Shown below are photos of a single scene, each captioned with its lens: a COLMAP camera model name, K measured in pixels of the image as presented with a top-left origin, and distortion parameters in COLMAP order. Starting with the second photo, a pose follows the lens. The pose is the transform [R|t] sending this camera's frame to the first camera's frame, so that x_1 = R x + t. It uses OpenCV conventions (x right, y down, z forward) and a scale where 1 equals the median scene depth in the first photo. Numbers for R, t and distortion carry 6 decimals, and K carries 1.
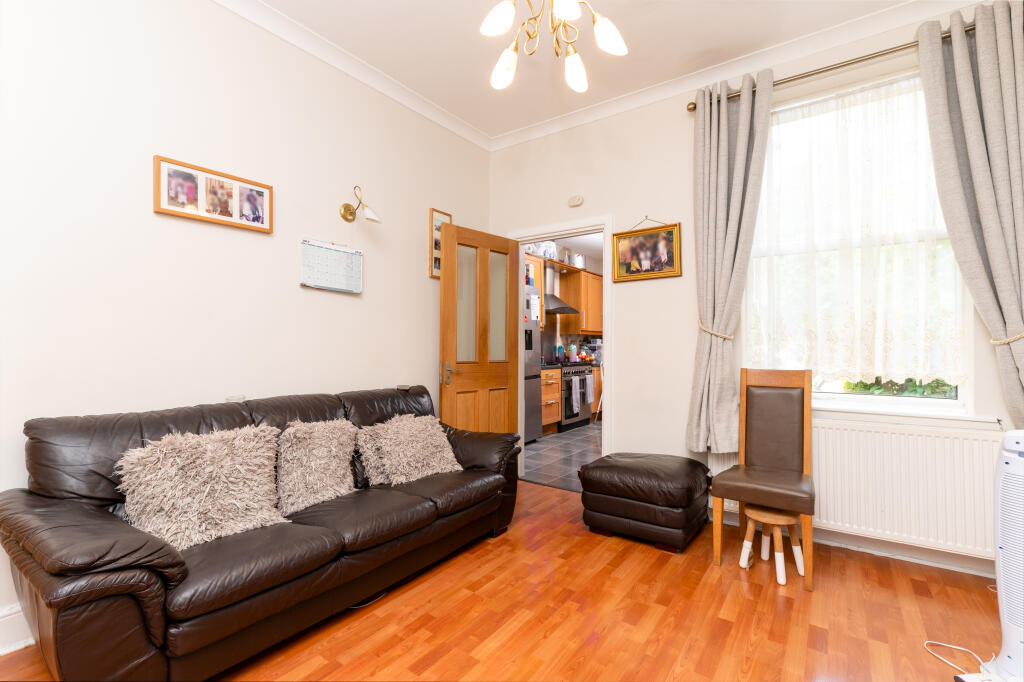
lens RADIAL K [[456.9, 0, 517.5], [0, 456.9, 338.9], [0, 0, 1]] dist [-0.000522, -0.000793]
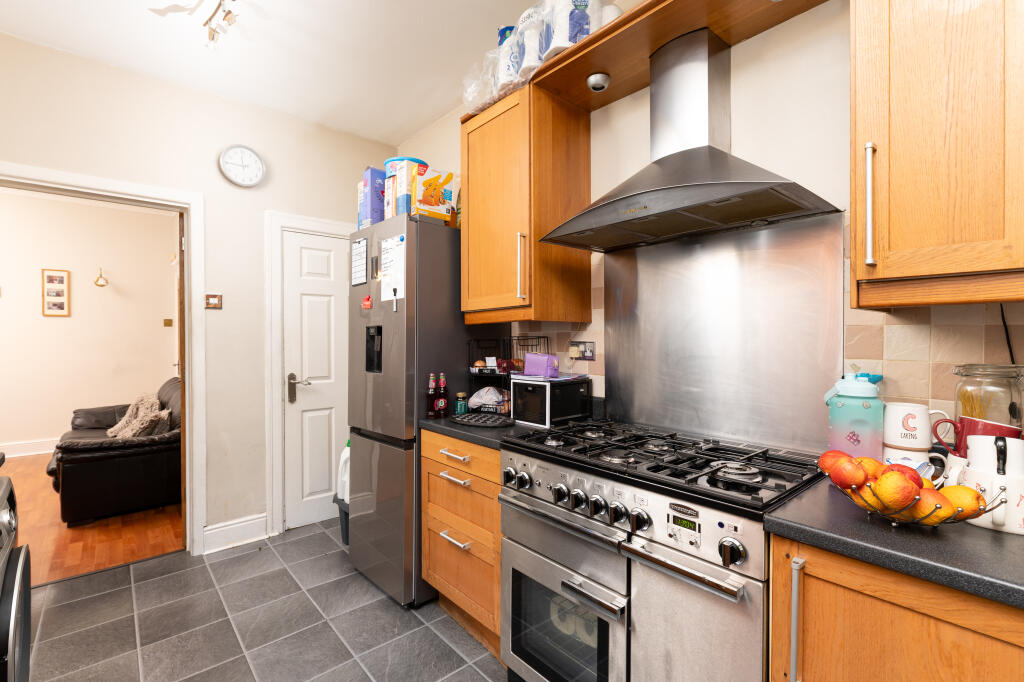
lens RADIAL K [[456.9, 0, 509.9], [0, 456.9, 341.4], [0, 0, 1]] dist [-0.000522, -0.000793]
pose [[-0.250208, 0.005236, -0.968178, 0.672842], [0.021047, 0.999778, -0.000032, -0.002933], [0.967963, -0.020386, -0.250263, 2.010179]]
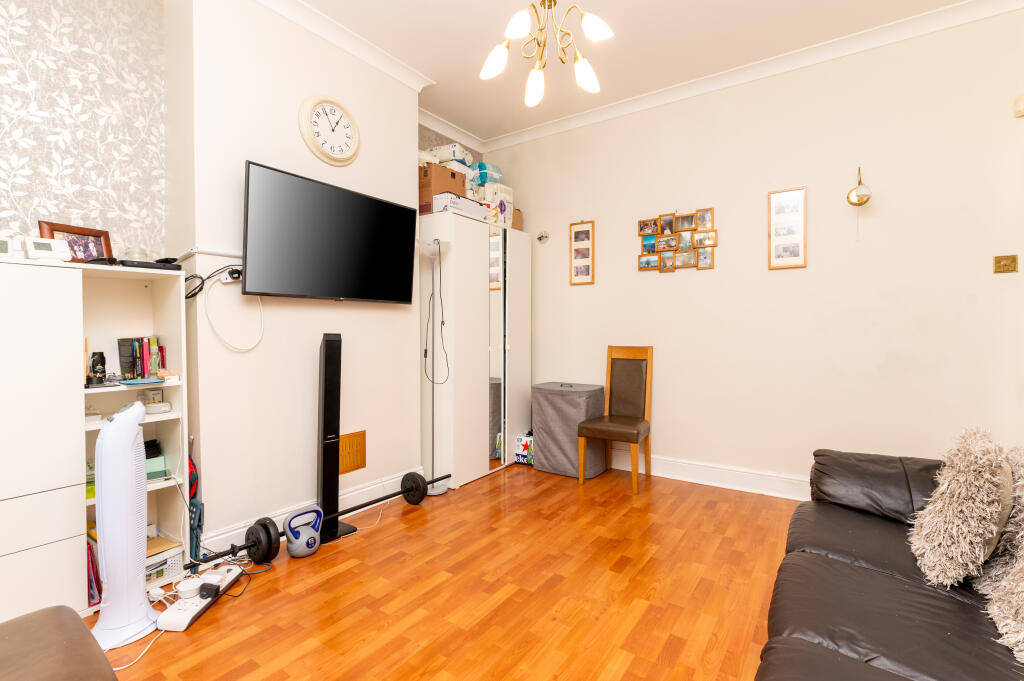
lens RADIAL K [[456.9, 0, 509.3], [0, 456.9, 332.4], [0, 0, 1]] dist [-0.000522, -0.000793]
pose [[-0.999832, 0.001196, 0.018265, 0.087500], [0.000971, 0.999924, -0.012315, 0.018354], [-0.018279, -0.012295, -0.999757, 1.038882]]
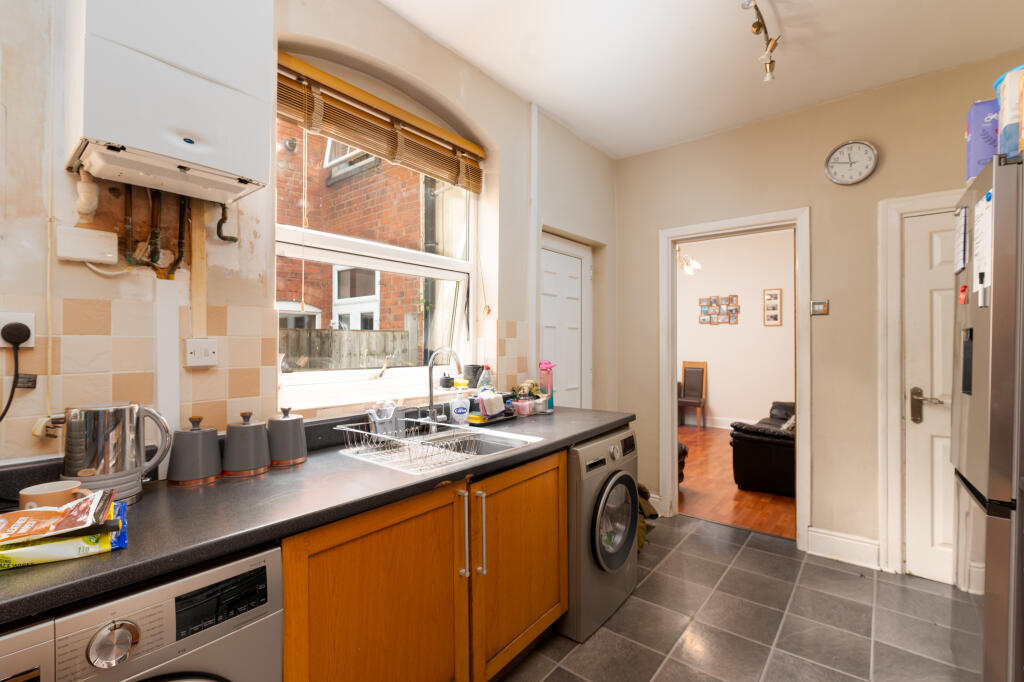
lens RADIAL K [[456.9, 0, 517.0], [0, 456.9, 342.2], [0, 0, 1]] dist [-0.000522, -0.000793]
pose [[-0.997069, -0.003901, 0.076413, 0.493718], [-0.005583, 0.999746, -0.021820, -0.002465], [-0.076308, -0.022182, -0.996837, 2.165837]]
